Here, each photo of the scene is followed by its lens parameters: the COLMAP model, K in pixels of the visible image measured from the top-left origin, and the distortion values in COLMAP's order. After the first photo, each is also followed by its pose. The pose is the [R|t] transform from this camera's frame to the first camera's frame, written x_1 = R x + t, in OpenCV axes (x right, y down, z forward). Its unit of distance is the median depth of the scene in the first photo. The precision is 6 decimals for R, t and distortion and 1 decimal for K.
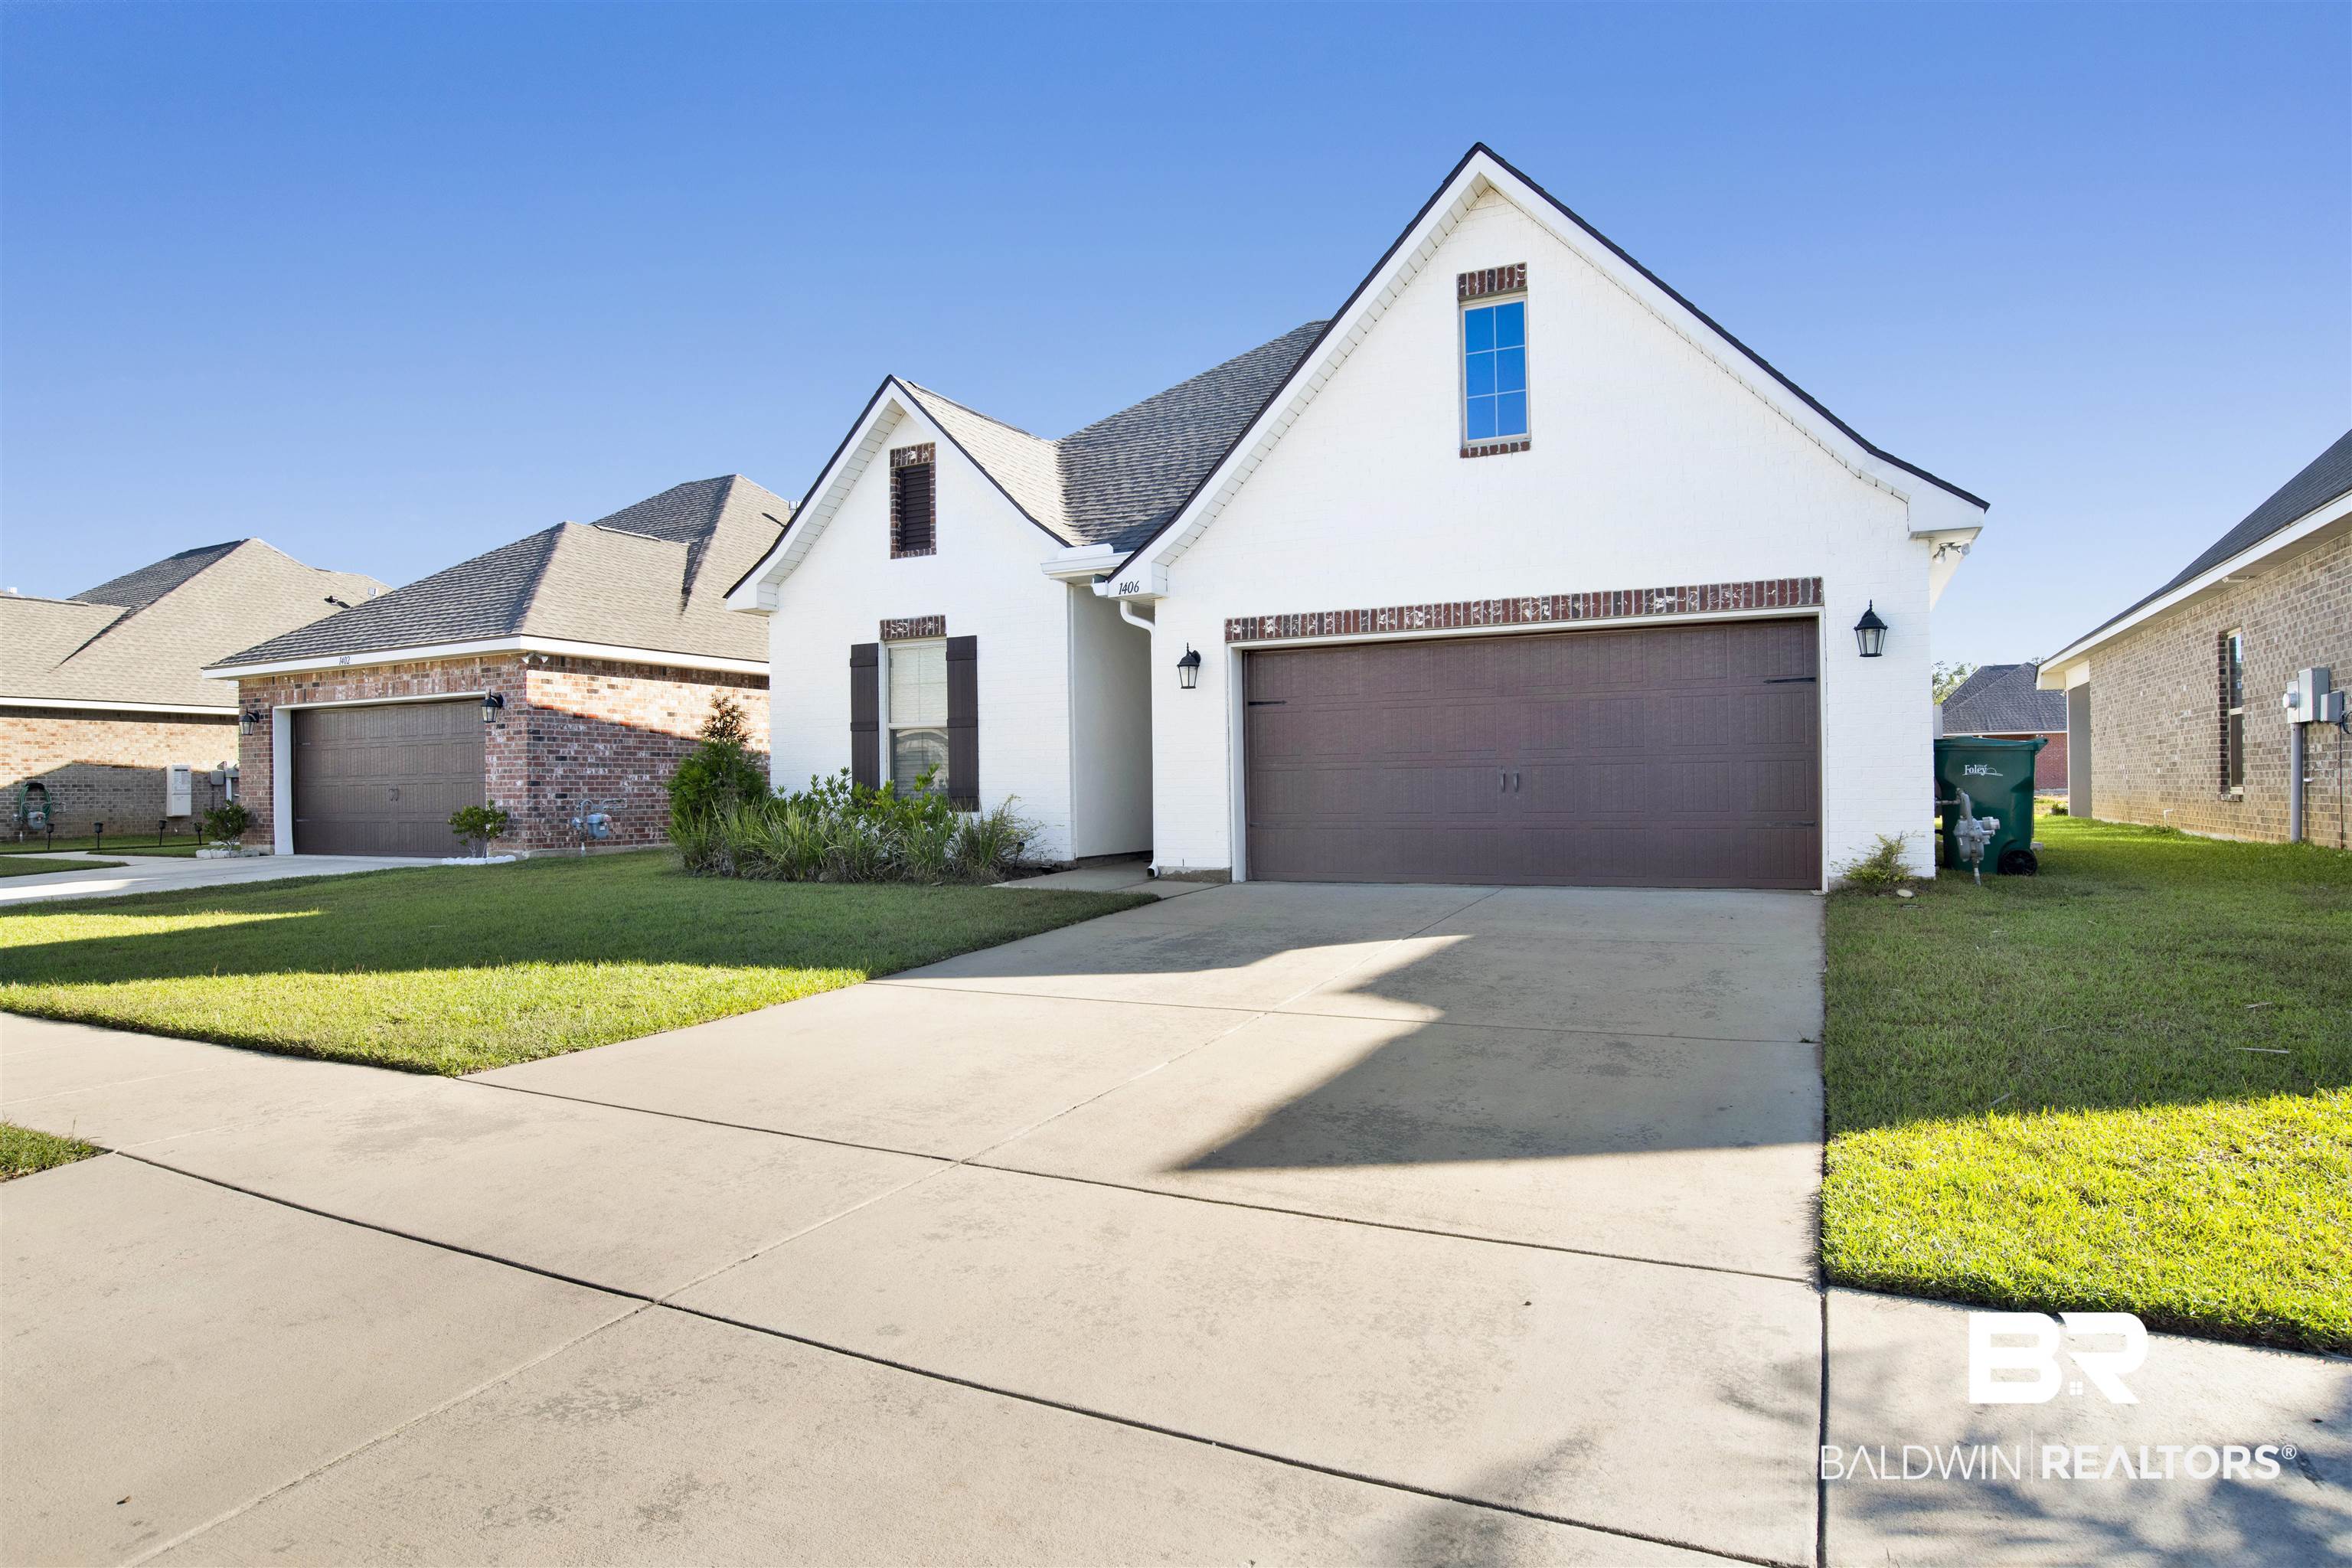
lens RADIAL K [[1373.3, 0, 1161.3], [0, 1373.3, 785.7], [0, 0, 1]] dist [-0.066518, 0.025158]
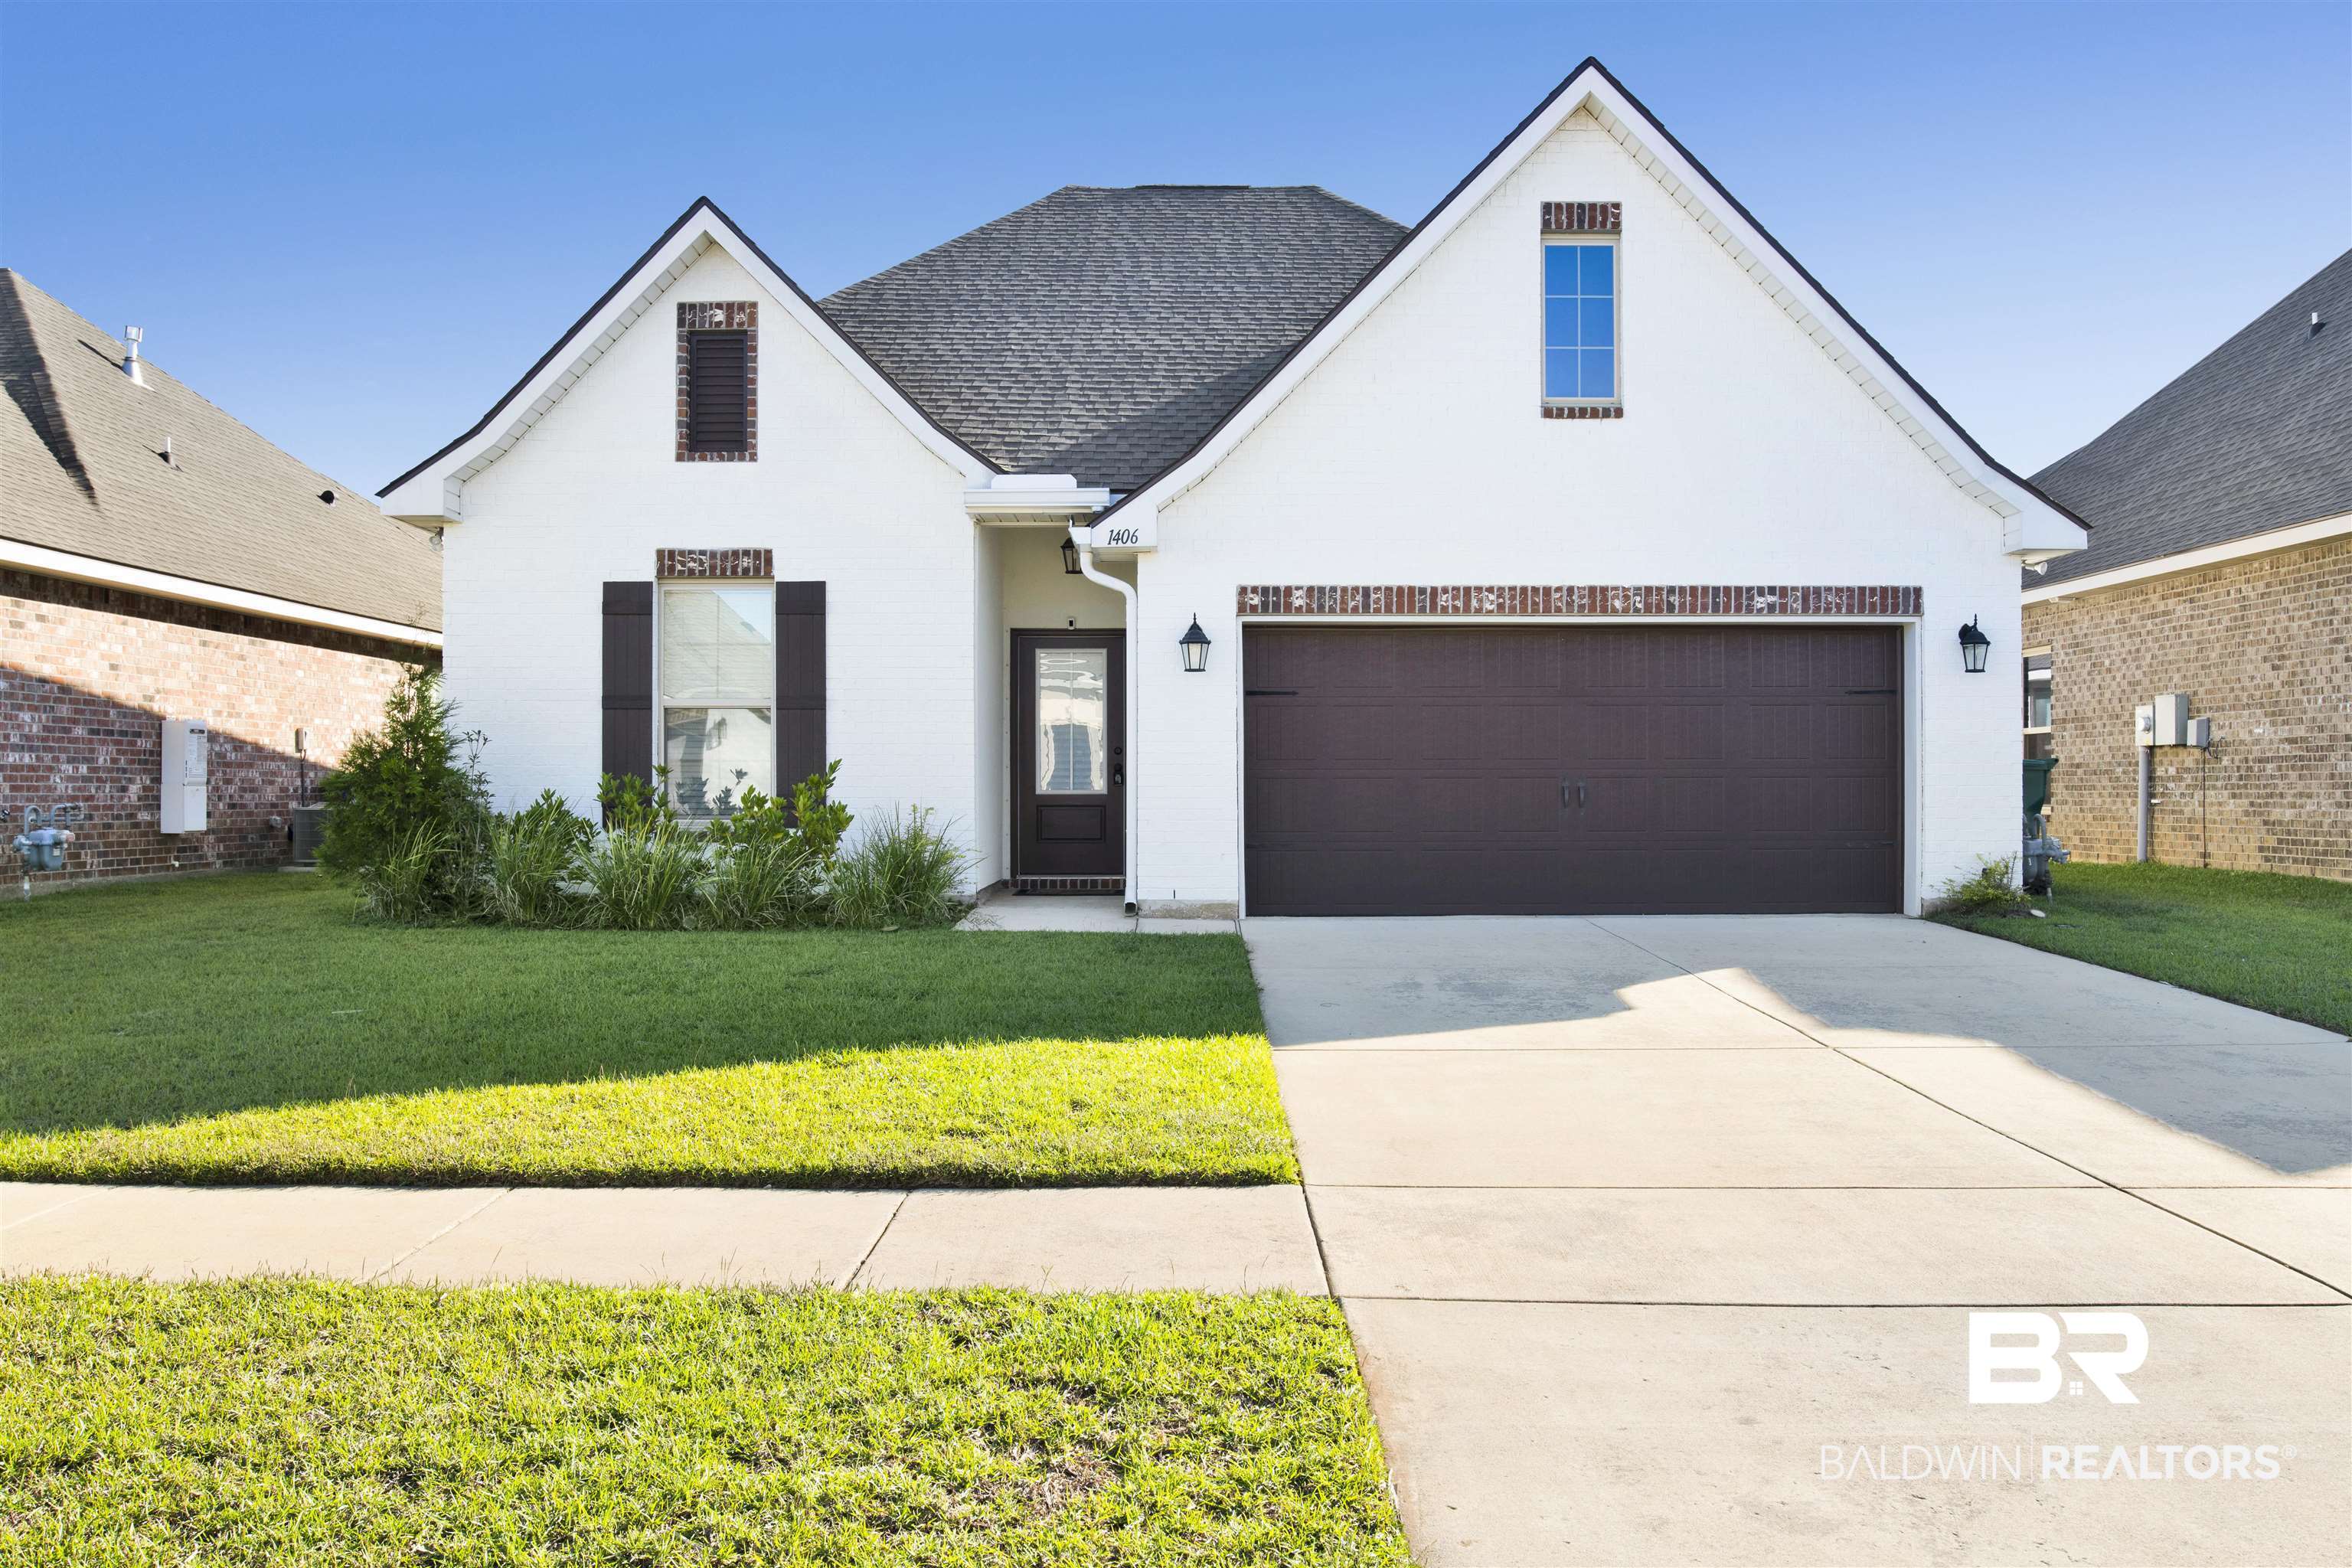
lens RADIAL K [[1909.9, 0, 1176.0], [0, 1909.9, 784.0], [0, 0, 1]] dist [-0.046669, 0.007109]
pose [[0.890229, 0.013076, 0.455326, -0.497262], [-0.011745, 0.999914, -0.005752, -0.000399], [-0.455362, -0.000228, 0.890306, 0.037863]]
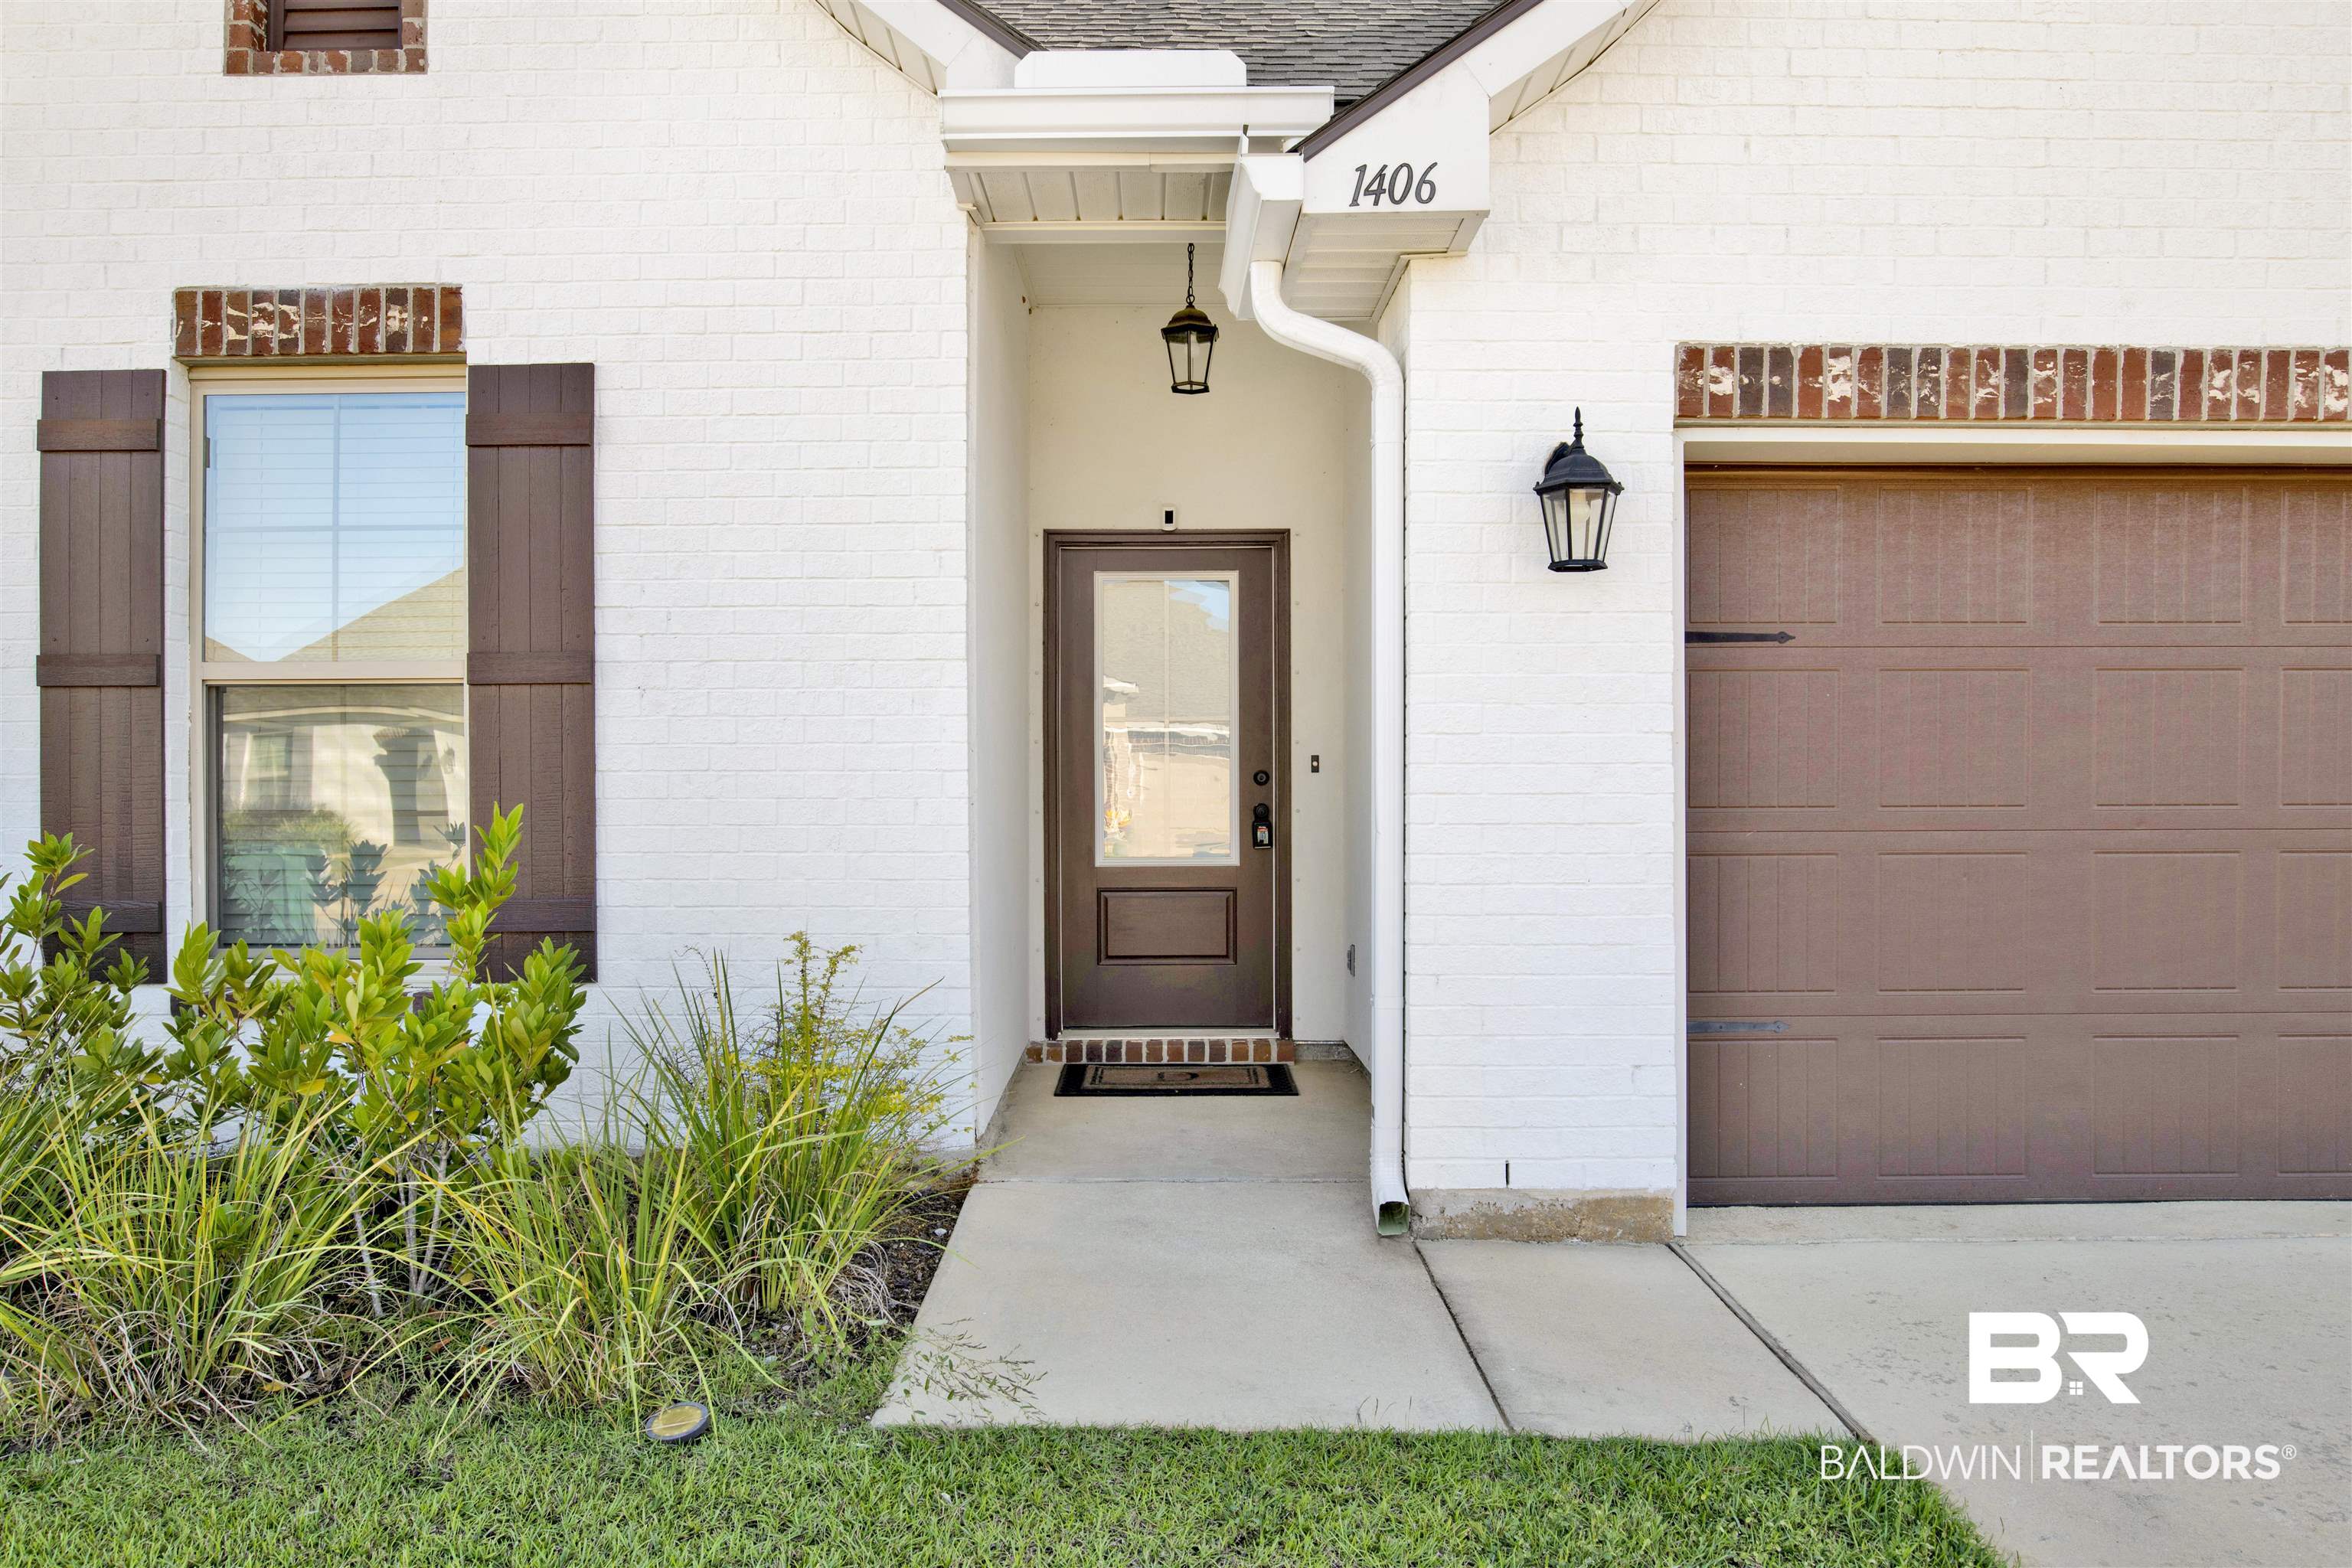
lens RADIAL K [[1595.5, 0, 1149.6], [0, 1595.5, 794.7], [0, 0, 1]] dist [-0.079746, 0.053357]
pose [[0.888167, 0.005132, 0.459492, -0.213475], [-0.006642, 0.999977, 0.001669, -0.025513], [-0.459472, -0.004534, 0.888180, 0.772511]]
